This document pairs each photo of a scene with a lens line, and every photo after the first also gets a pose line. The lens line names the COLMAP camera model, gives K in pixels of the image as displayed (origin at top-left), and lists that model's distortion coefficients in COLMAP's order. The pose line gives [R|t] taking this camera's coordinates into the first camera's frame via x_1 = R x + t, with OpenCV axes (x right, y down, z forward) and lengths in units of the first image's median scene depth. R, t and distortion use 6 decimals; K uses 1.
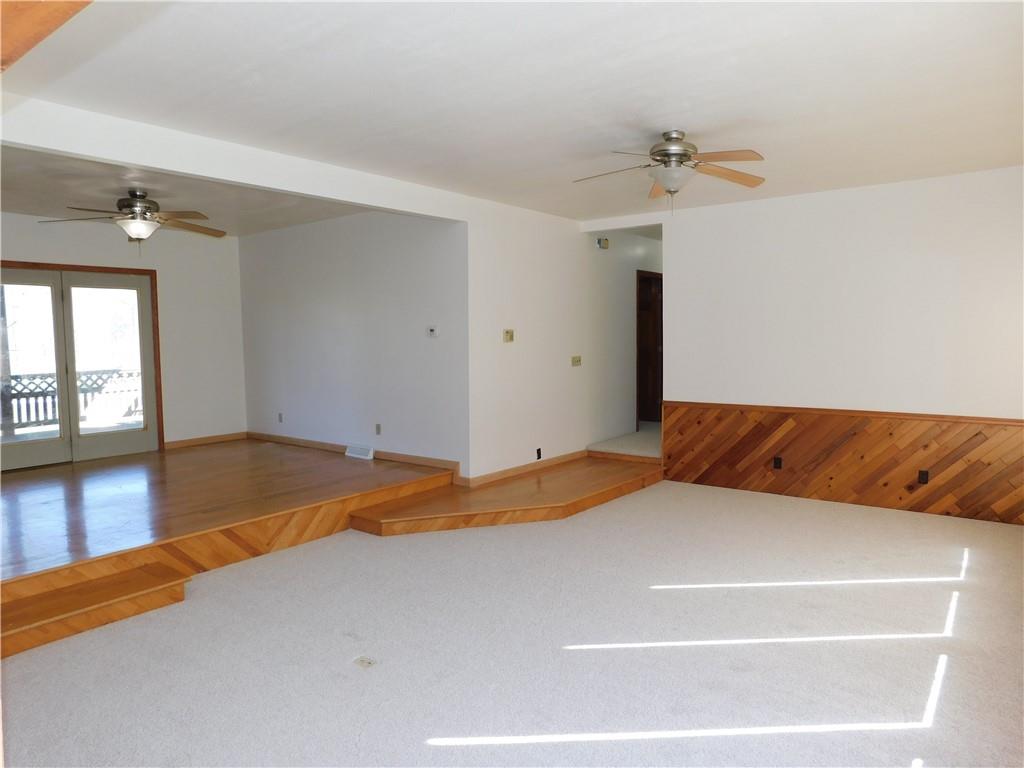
lens RADIAL K [[680.9, 0, 514.5], [0, 680.9, 386.9], [0, 0, 1]] dist [-0.039662, 0.021807]
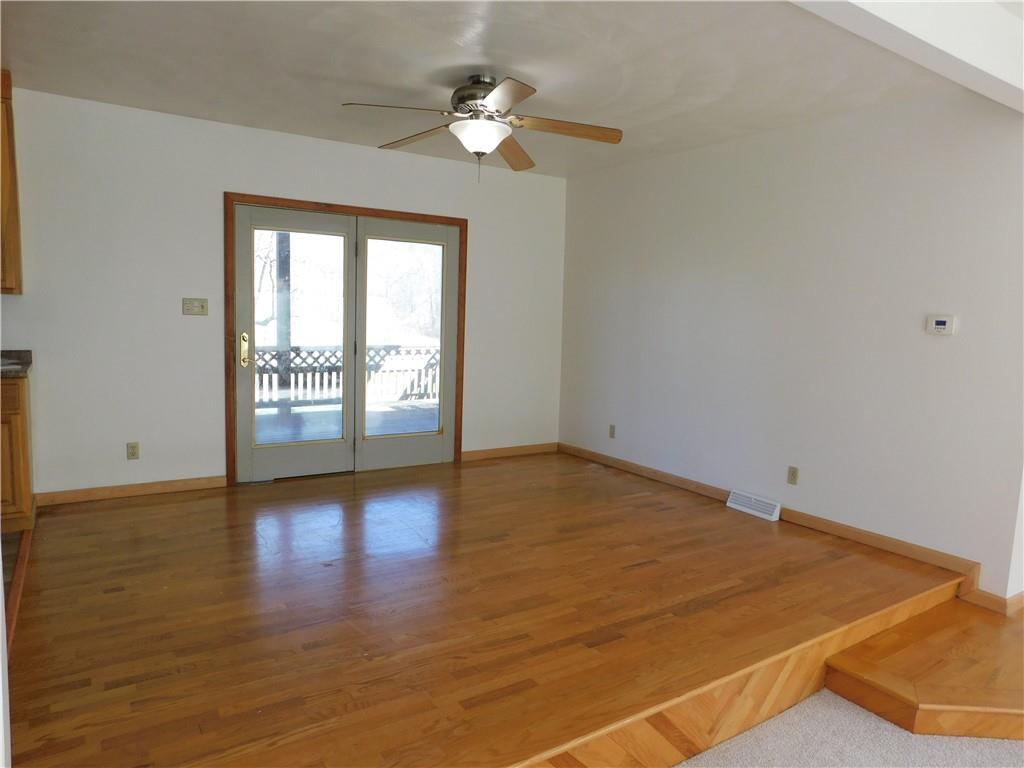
lens RADIAL K [[680.9, 0, 509.7], [0, 680.9, 387.0], [0, 0, 1]] dist [-0.039662, 0.021807]
pose [[0.944065, 0.077984, -0.320406, -0.222193], [-0.069994, 0.996883, 0.036399, -0.019527], [0.322246, -0.011937, 0.946581, 0.291207]]
